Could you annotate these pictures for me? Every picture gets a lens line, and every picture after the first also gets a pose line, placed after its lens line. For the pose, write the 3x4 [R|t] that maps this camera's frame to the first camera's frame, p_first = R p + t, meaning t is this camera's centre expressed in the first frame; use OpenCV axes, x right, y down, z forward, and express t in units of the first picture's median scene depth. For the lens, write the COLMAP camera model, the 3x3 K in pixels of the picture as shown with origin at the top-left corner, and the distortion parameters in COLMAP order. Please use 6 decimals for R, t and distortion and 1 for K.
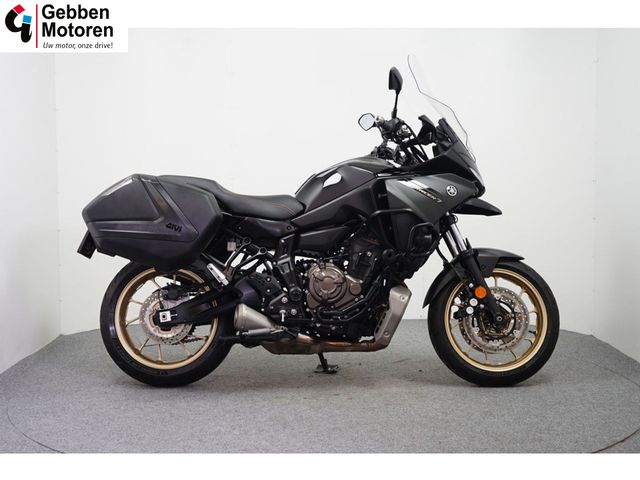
lens RADIAL K [[949.1, 0, 319.9], [0, 949.1, 241.8], [0, 0, 1]] dist [-0.004735, 0.000000]
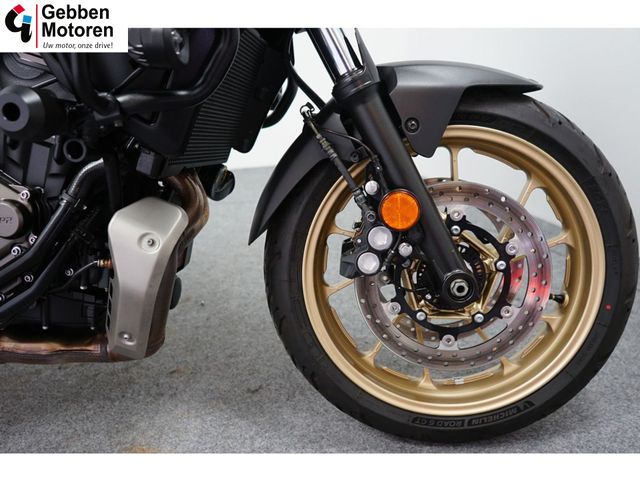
lens RADIAL K [[532.8, 0, 316.9], [0, 532.8, 237.8], [0, 0, 1]] dist [0.006868, -0.000880]
pose [[0.994799, -0.030317, -0.097244, 0.157211], [0.057028, 0.956800, 0.285099, 0.010384], [0.084400, -0.289161, 0.953553, 0.818985]]
